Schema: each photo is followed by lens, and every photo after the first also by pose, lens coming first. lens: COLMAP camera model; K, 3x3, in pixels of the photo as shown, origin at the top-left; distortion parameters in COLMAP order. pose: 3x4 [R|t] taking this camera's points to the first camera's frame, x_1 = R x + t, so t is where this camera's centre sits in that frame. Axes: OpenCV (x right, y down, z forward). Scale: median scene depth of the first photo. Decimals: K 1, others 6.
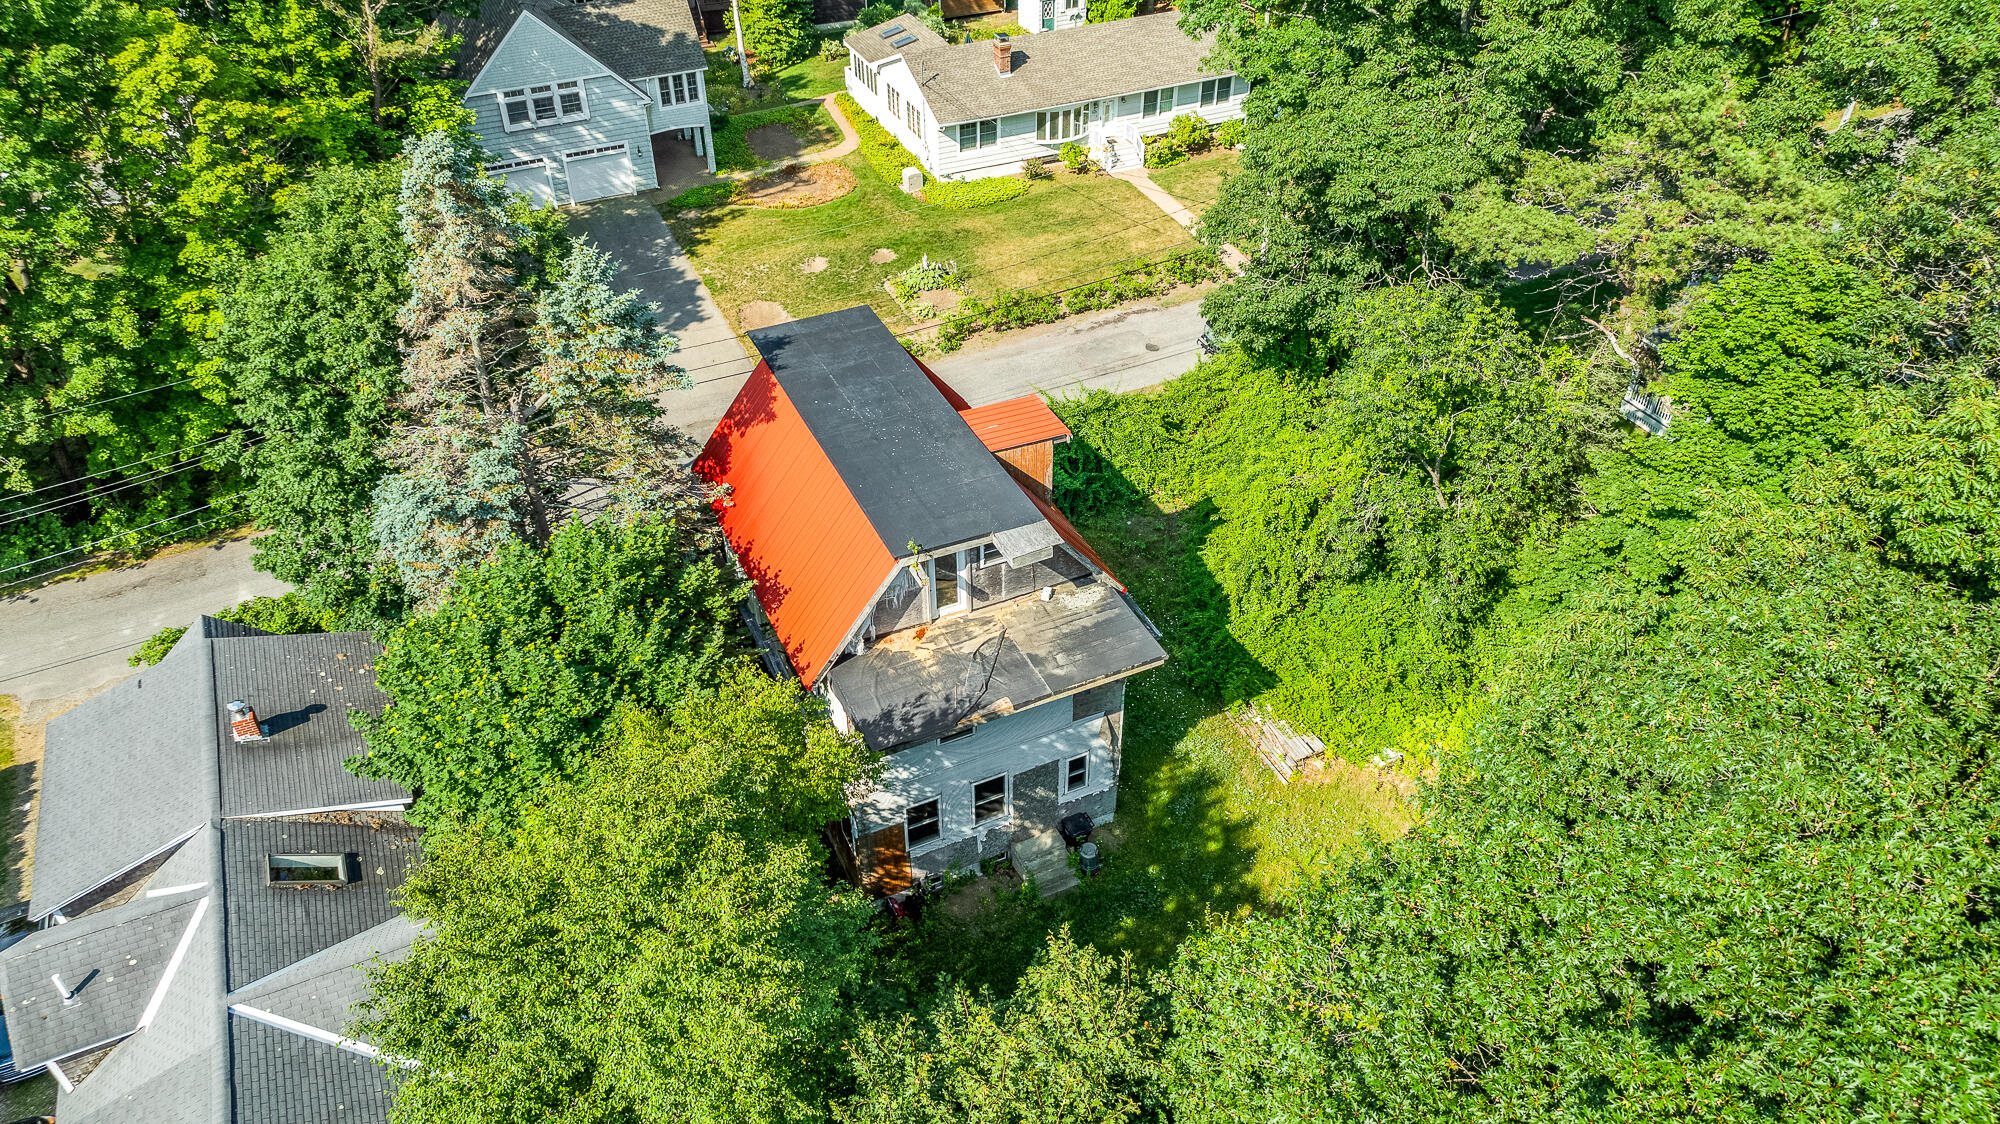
lens RADIAL K [[1409.2, 0, 997.1], [0, 1409.2, 573.3], [0, 0, 1]] dist [-0.032899, 0.059838]
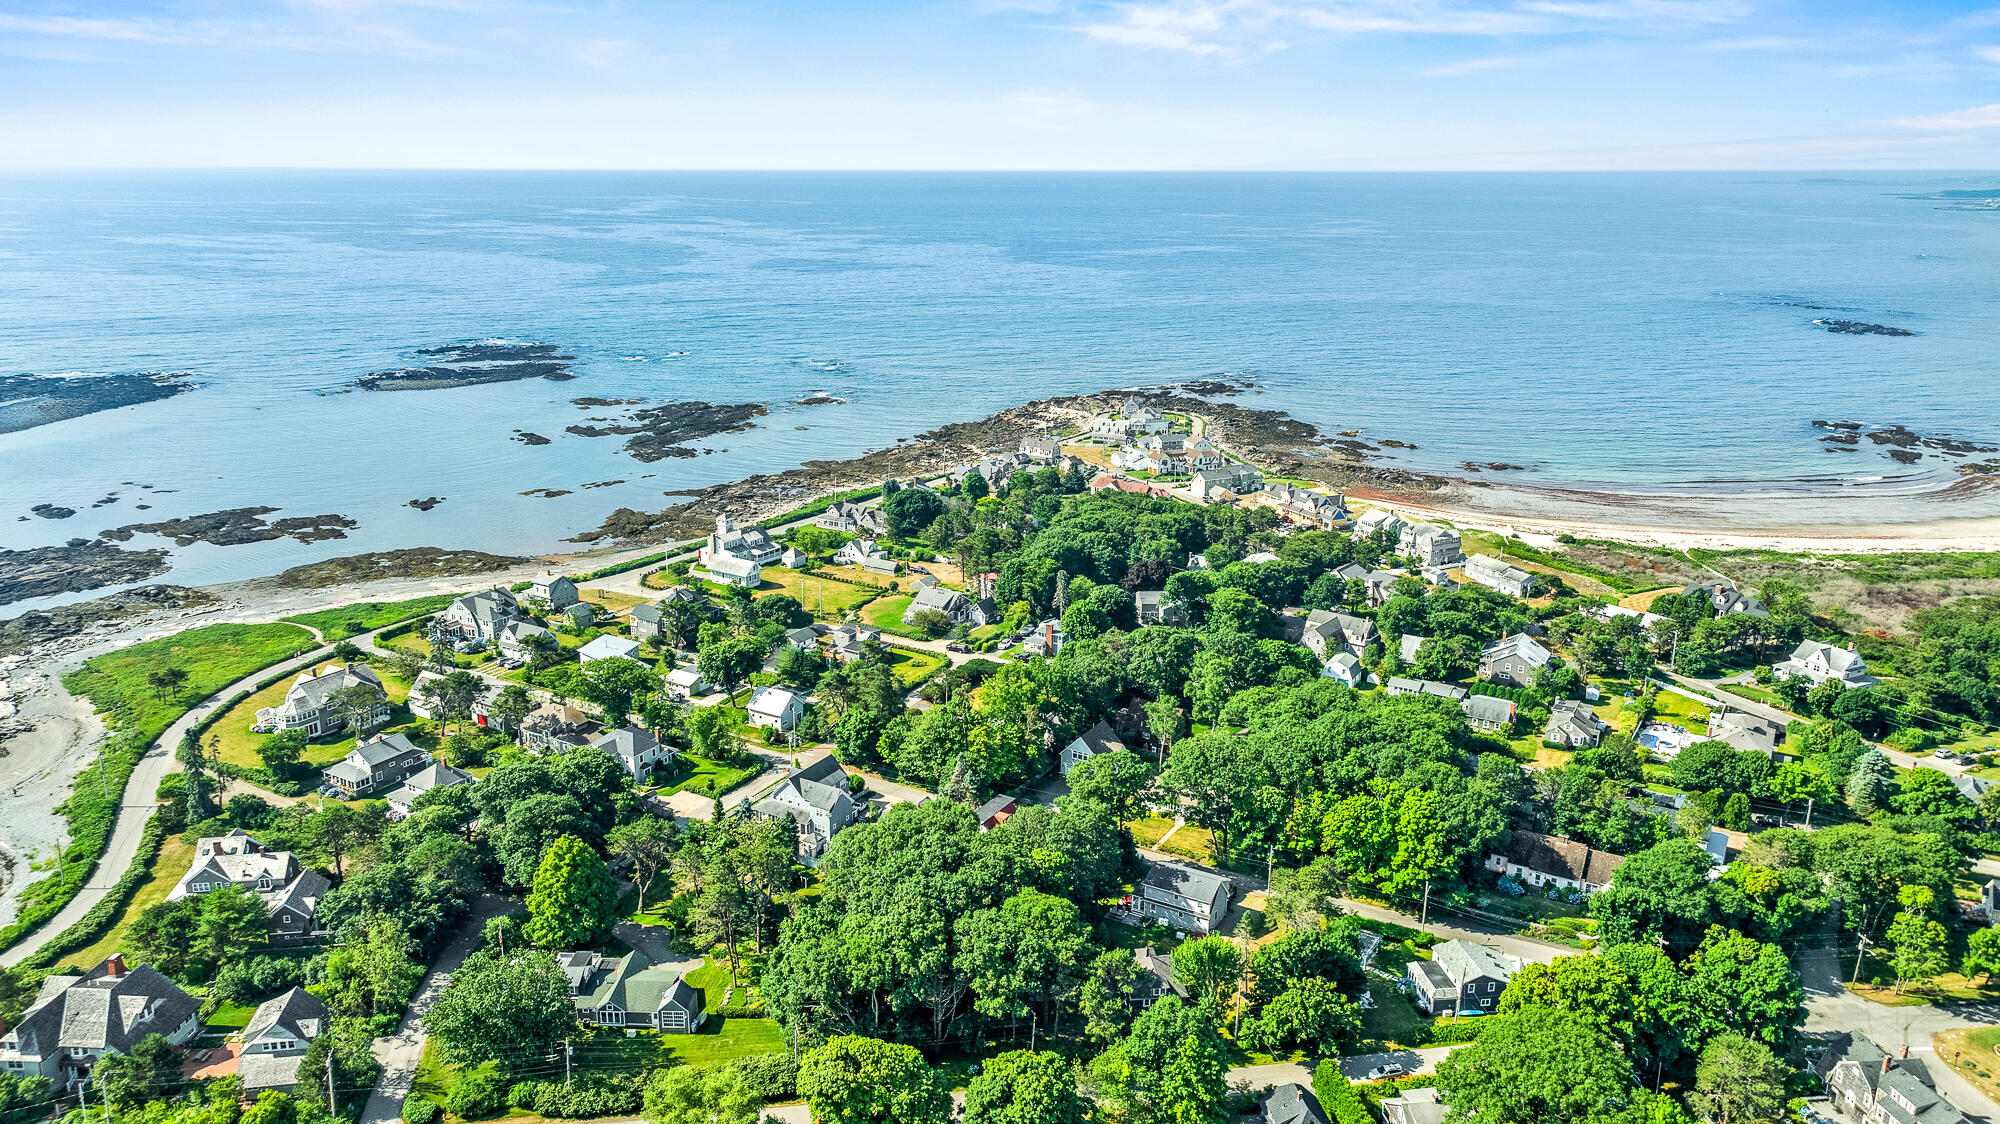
lens RADIAL K [[1418.5, 0, 1000.0], [0, 1418.5, 562.0], [0, 0, 1]] dist [-0.023929, 0.053968]
pose [[0.560170, 0.234951, -0.794360, 3.200267], [-0.529931, 0.838682, -0.125639, -0.163631], [0.636697, 0.491335, 0.594313, -2.307012]]
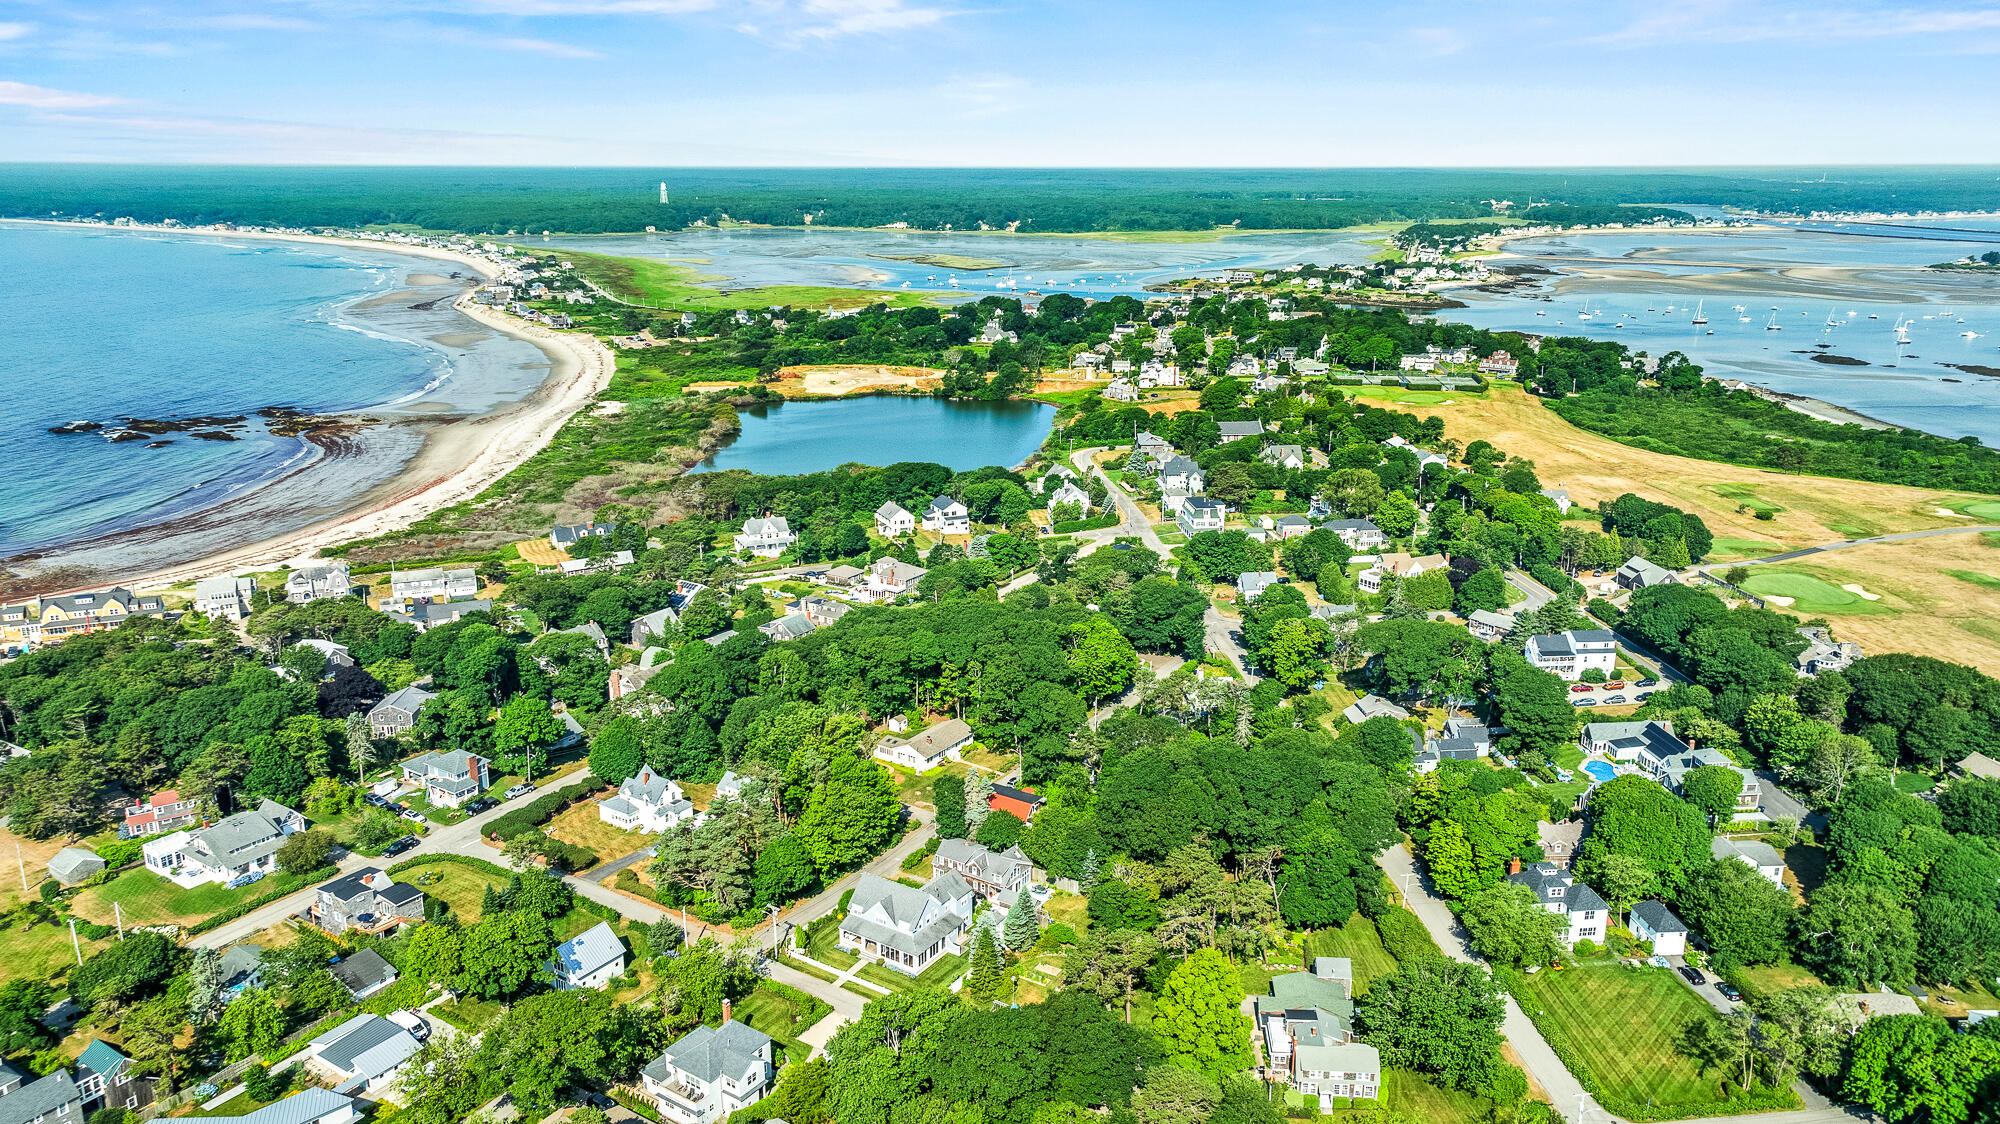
lens RADIAL K [[1429.3, 0, 998.5], [0, 1429.3, 530.6], [0, 0, 1]] dist [-0.030583, 0.060552]
pose [[0.856041, -0.123434, 0.501954, -2.233319], [0.321142, 0.887922, -0.329335, 0.662791], [-0.405045, 0.443123, 0.799738, -3.333799]]
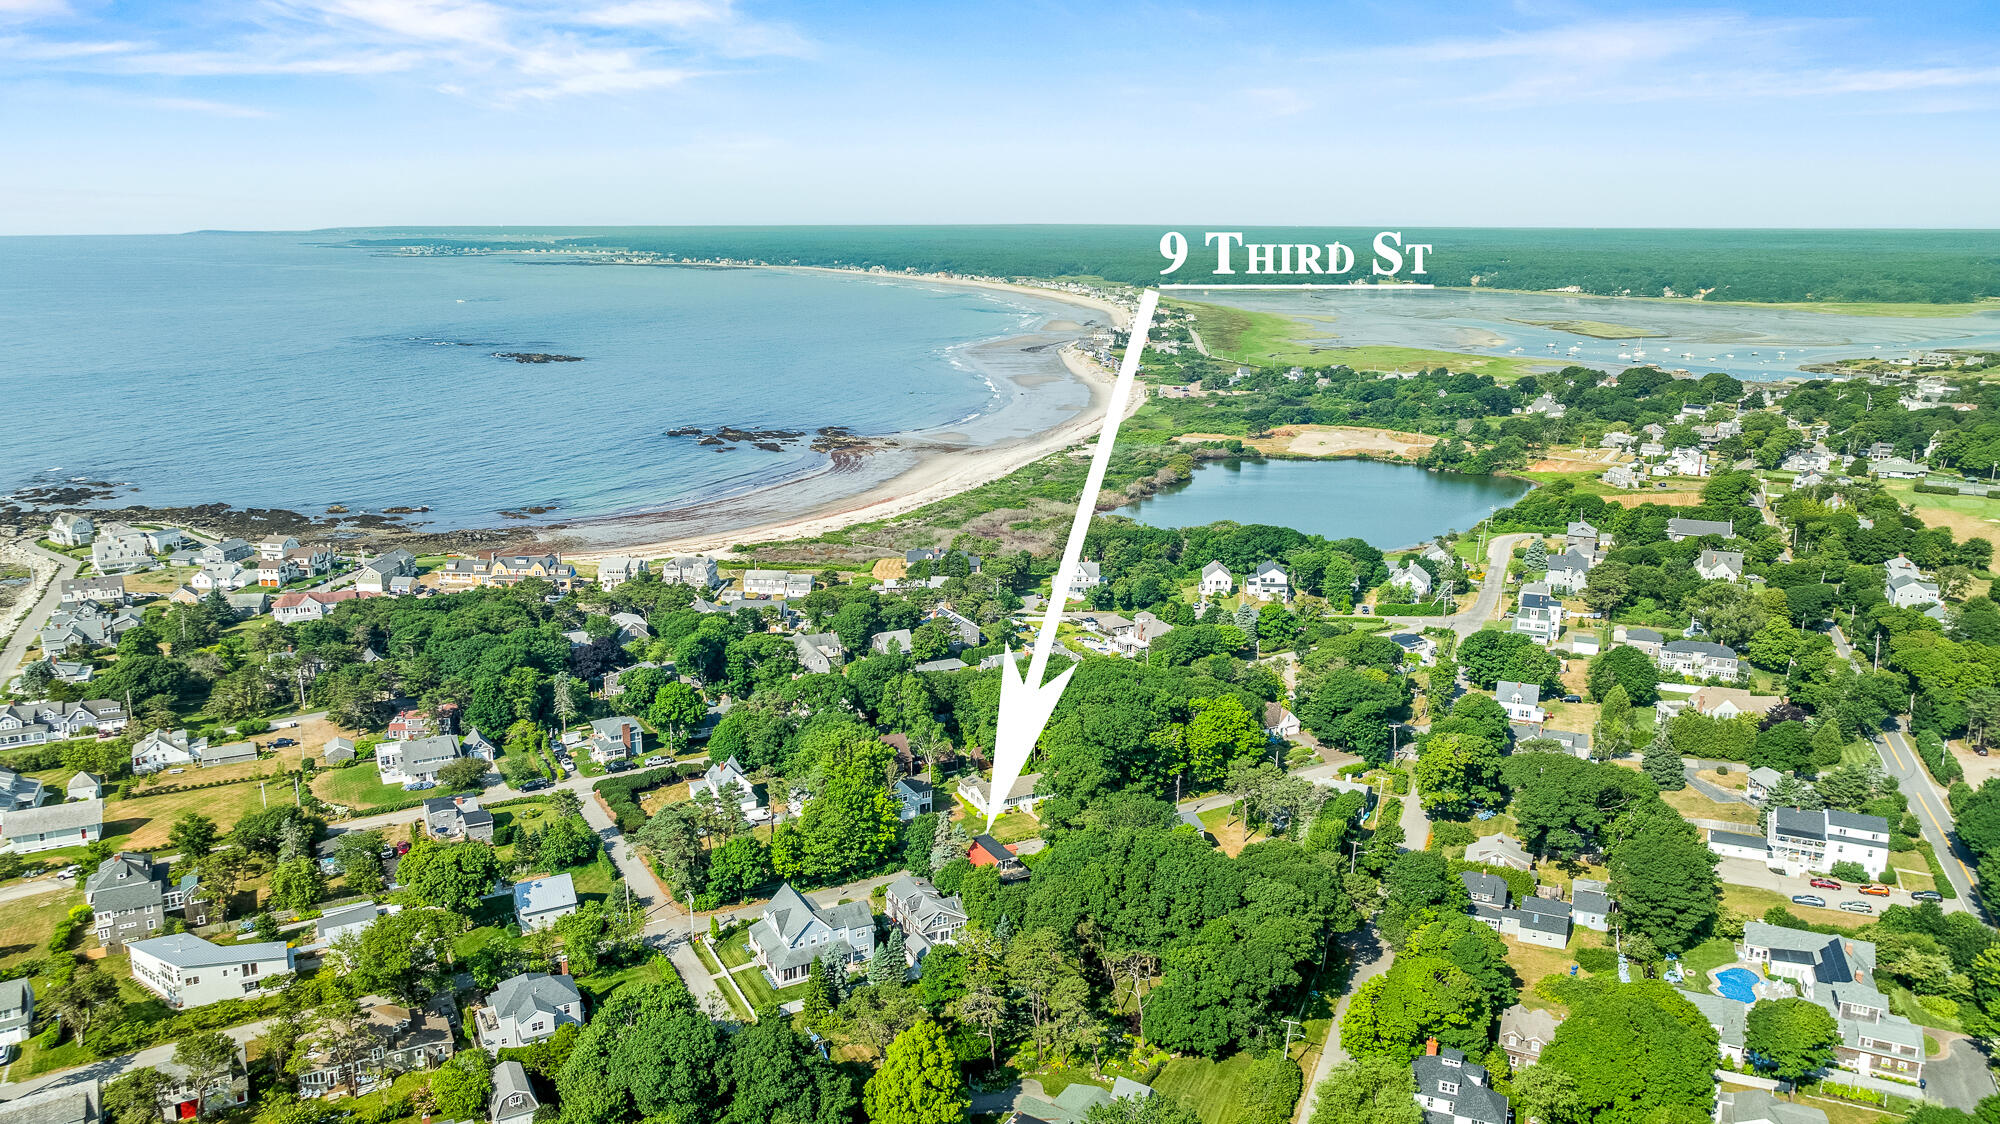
lens RADIAL K [[1409.2, 0, 997.1], [0, 1409.2, 573.3], [0, 0, 1]] dist [-0.032899, 0.059838]
pose [[0.998719, -0.003774, 0.050451, -0.254940], [0.024666, 0.906987, -0.420436, 1.006037], [-0.044172, 0.421142, 0.905918, -3.744830]]
